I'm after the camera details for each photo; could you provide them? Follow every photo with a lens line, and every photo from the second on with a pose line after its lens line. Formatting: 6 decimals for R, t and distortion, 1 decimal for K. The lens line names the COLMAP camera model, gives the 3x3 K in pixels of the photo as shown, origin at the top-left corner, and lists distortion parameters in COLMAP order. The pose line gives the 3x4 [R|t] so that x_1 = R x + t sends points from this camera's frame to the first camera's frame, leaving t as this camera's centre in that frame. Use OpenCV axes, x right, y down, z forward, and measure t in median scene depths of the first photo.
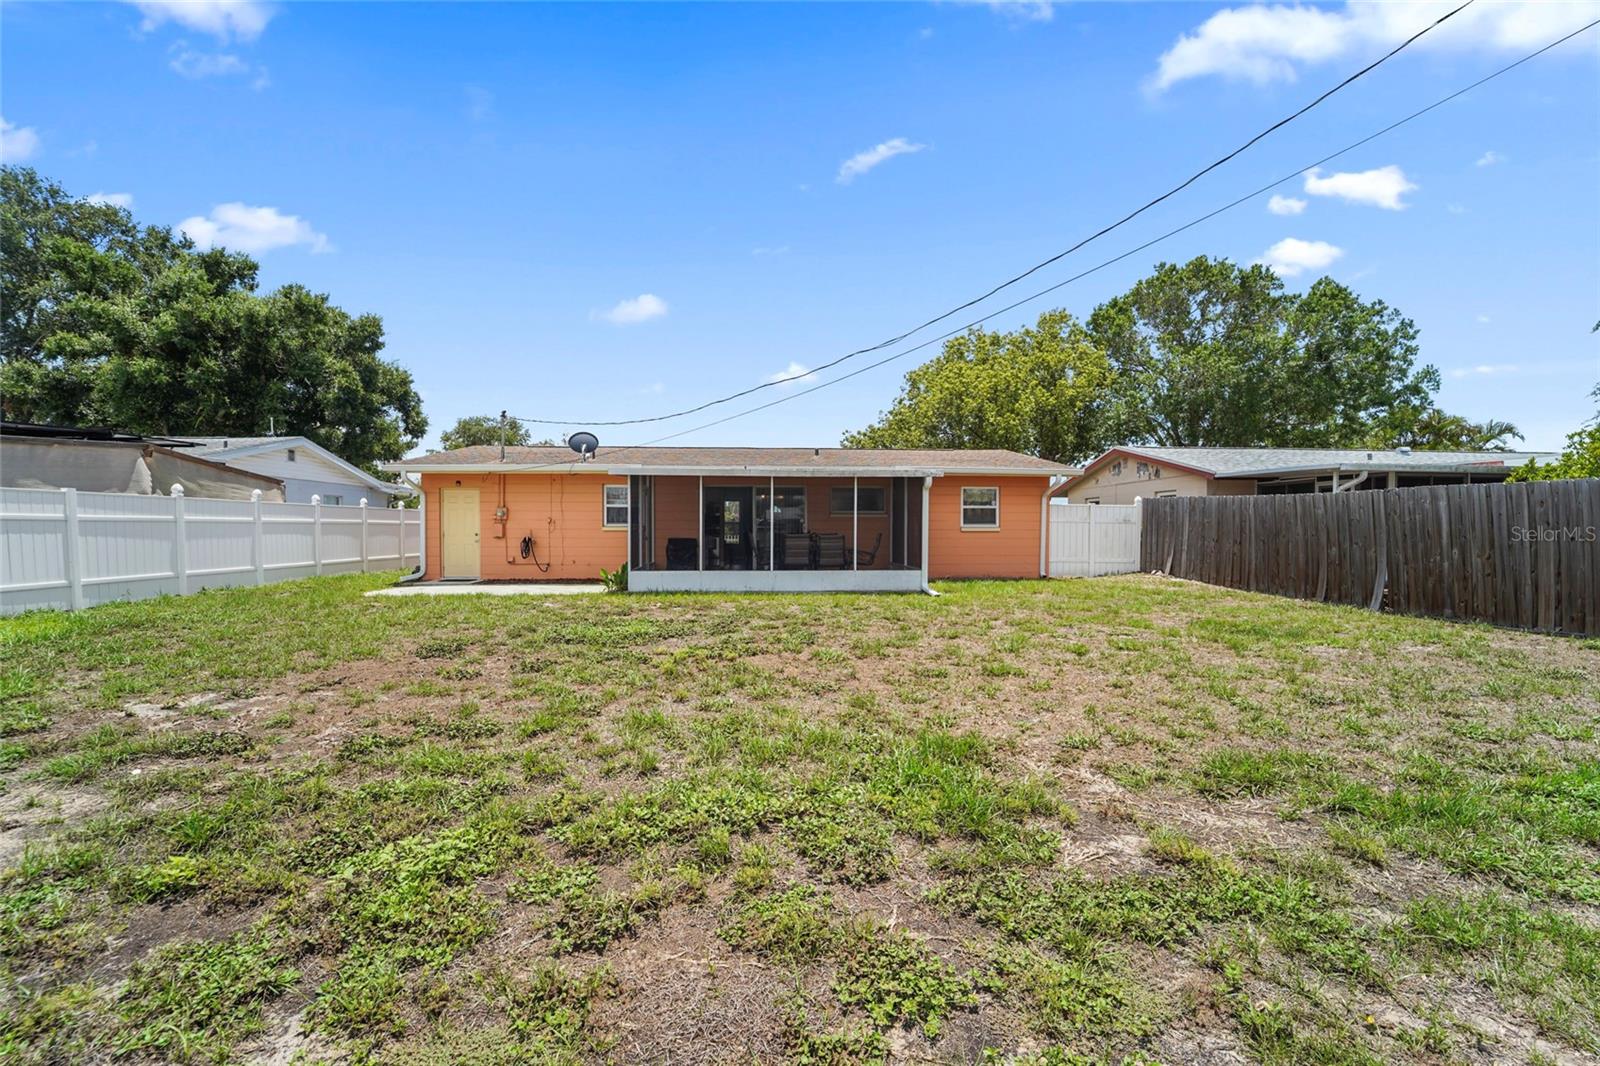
lens RADIAL K [[666.8, 0, 787.2], [0, 666.8, 541.6], [0, 0, 1]] dist [-0.025444, -0.000307]
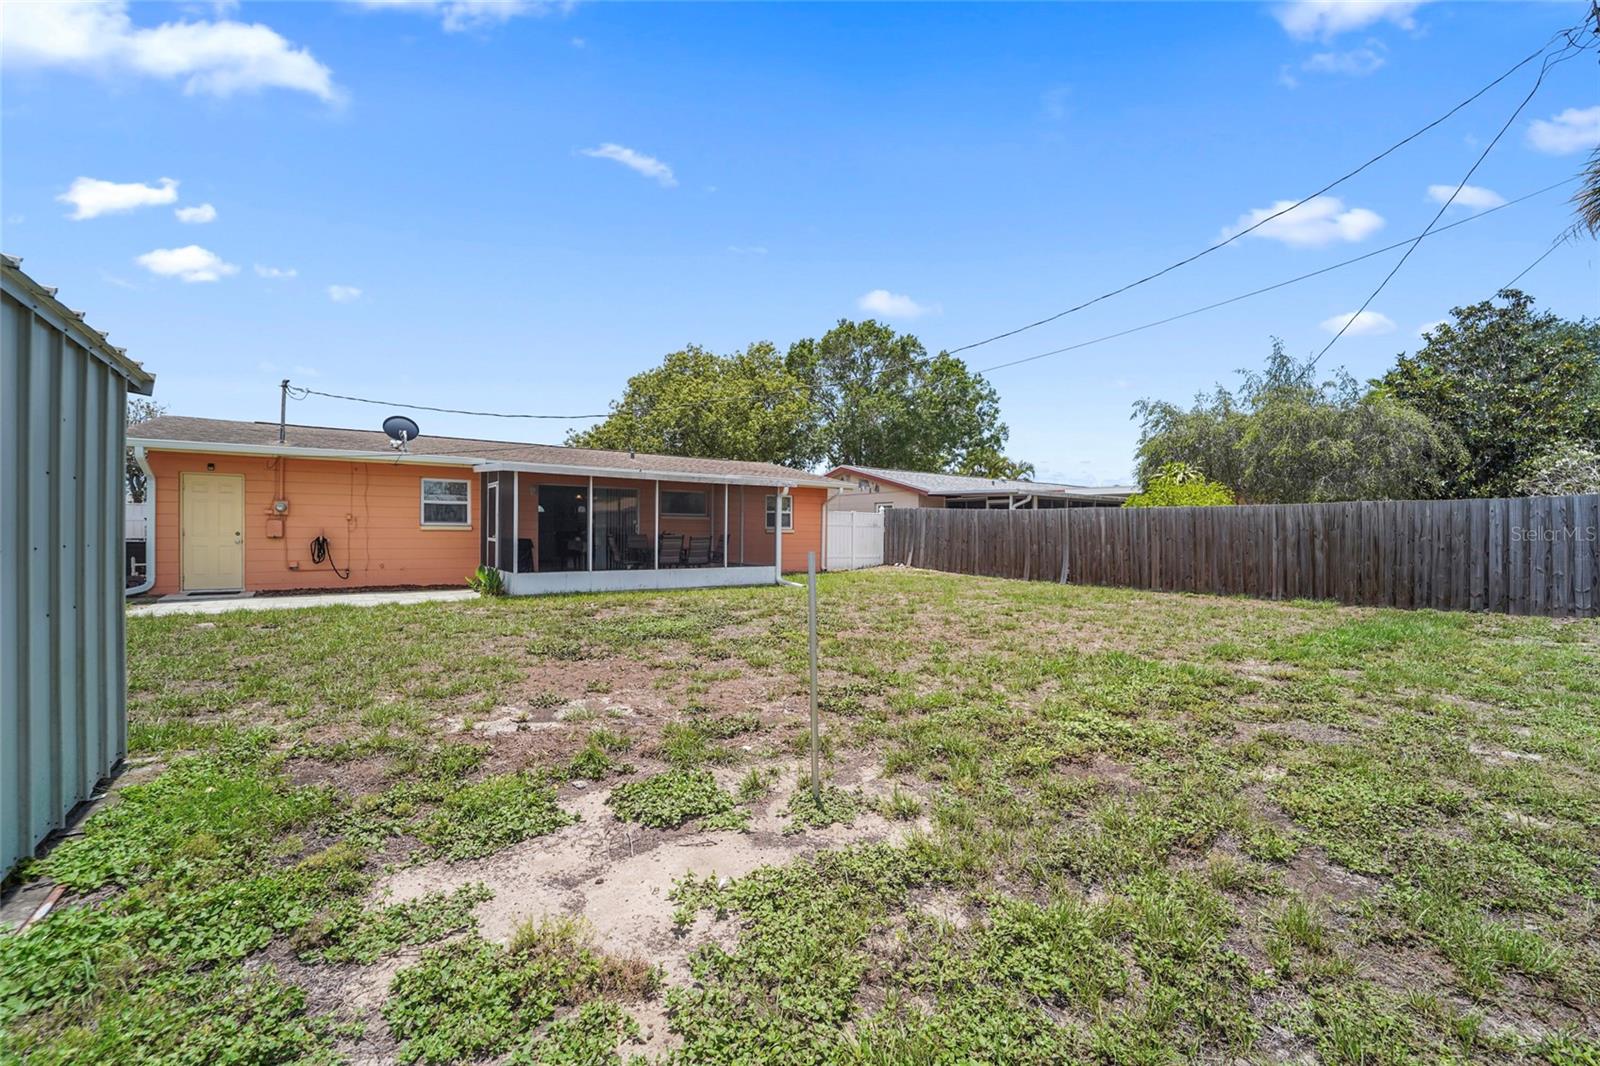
lens RADIAL K [[660.6, 0, 800.0], [0, 660.6, 533.0], [0, 0, 1]] dist [-0.015249, 0.000069]
pose [[0.836674, 0.005055, 0.547677, -0.335086], [0.002471, 0.999912, -0.013004, 0.000013], [-0.547695, 0.012233, 0.836589, -0.000100]]
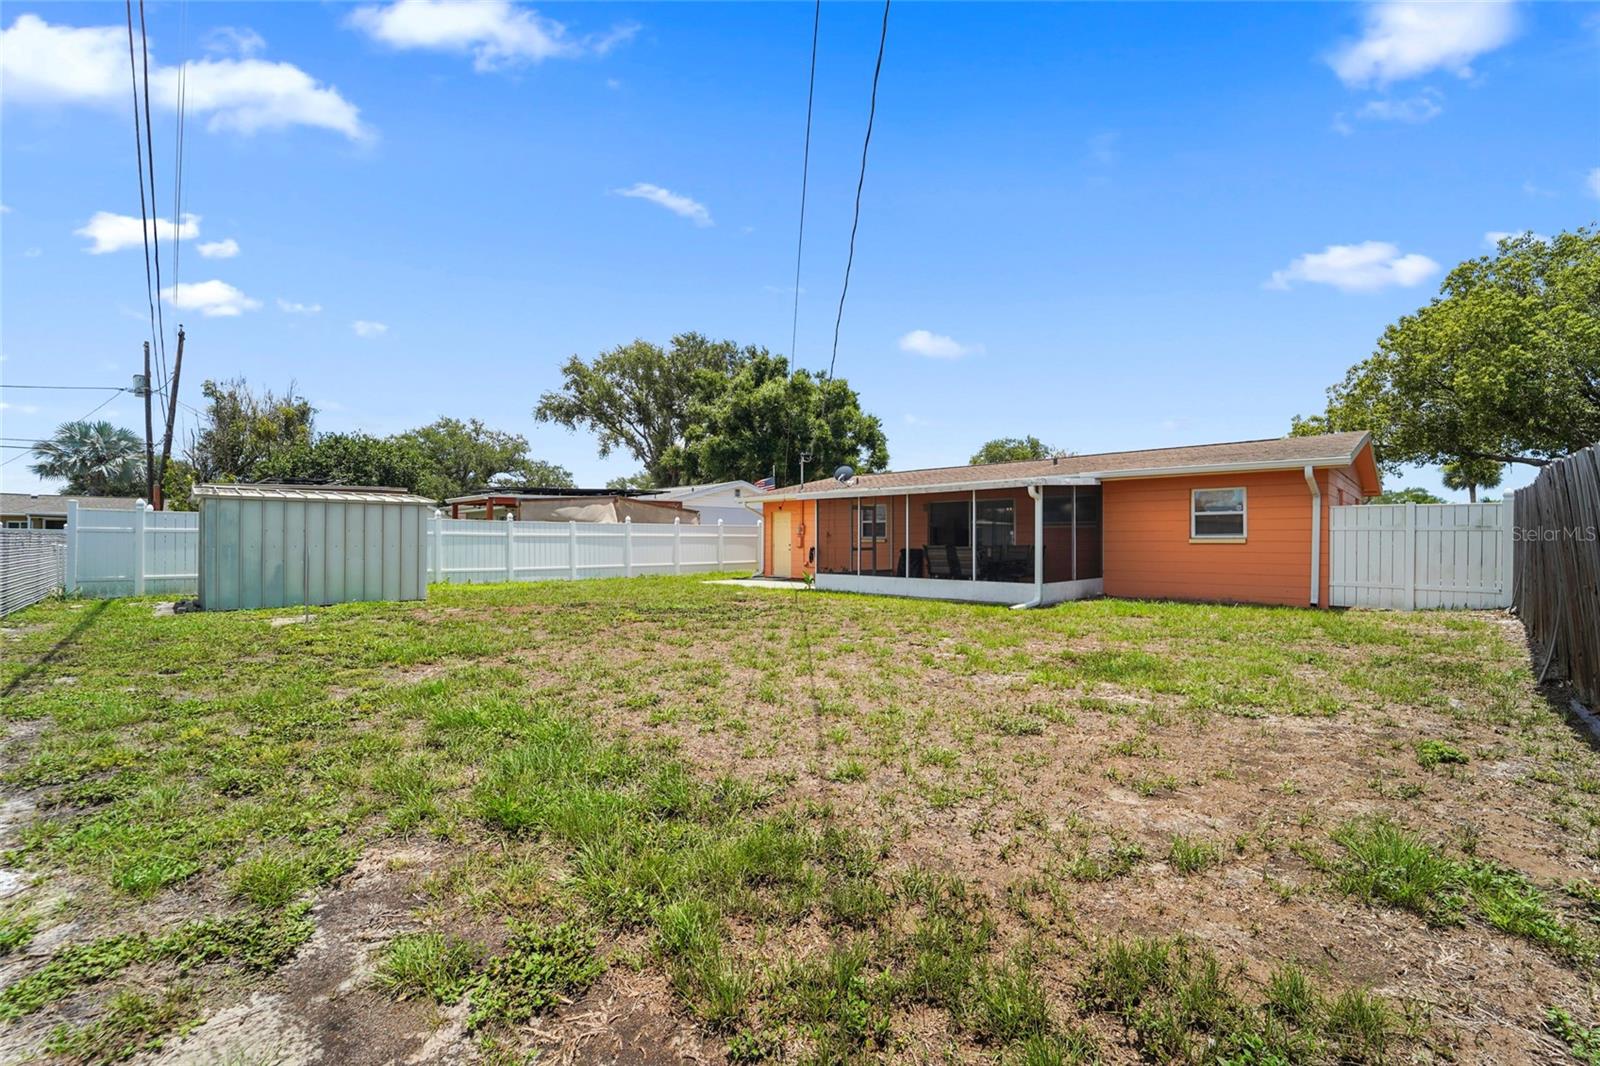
lens RADIAL K [[669.4, 0, 795.8], [0, 669.4, 511.7], [0, 0, 1]] dist [-0.022321, 0.000214]
pose [[0.661294, -0.033227, -0.749391, 0.582293], [-0.013840, 0.998308, -0.056476, -0.001083], [0.749999, 0.047718, 0.659715, 0.085261]]
